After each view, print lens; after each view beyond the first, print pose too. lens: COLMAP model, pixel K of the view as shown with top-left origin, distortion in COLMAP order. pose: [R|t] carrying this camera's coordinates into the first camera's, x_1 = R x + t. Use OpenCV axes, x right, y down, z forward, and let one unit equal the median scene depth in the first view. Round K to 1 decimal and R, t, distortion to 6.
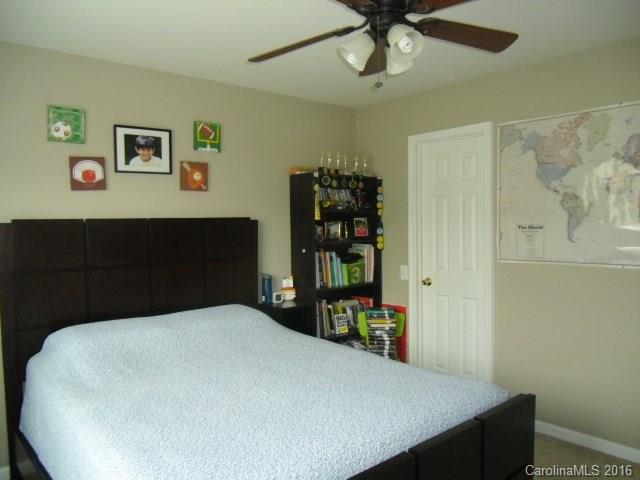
lens RADIAL K [[495.9, 0, 320.0], [0, 495.9, 240.0], [0, 0, 1]] dist [-0.028181, -0.000198]
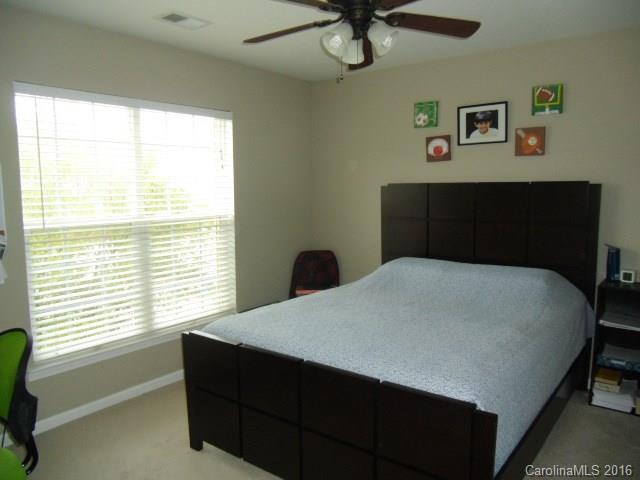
lens RADIAL K [[495.9, 0, 320.0], [0, 495.9, 240.0], [0, 0, 1]] dist [-0.028181, -0.000198]
pose [[0.210729, 0.113762, -0.970902, 0.721115], [-0.031342, 0.993481, 0.109605, -0.024254], [0.977042, 0.007333, 0.212920, 0.371362]]
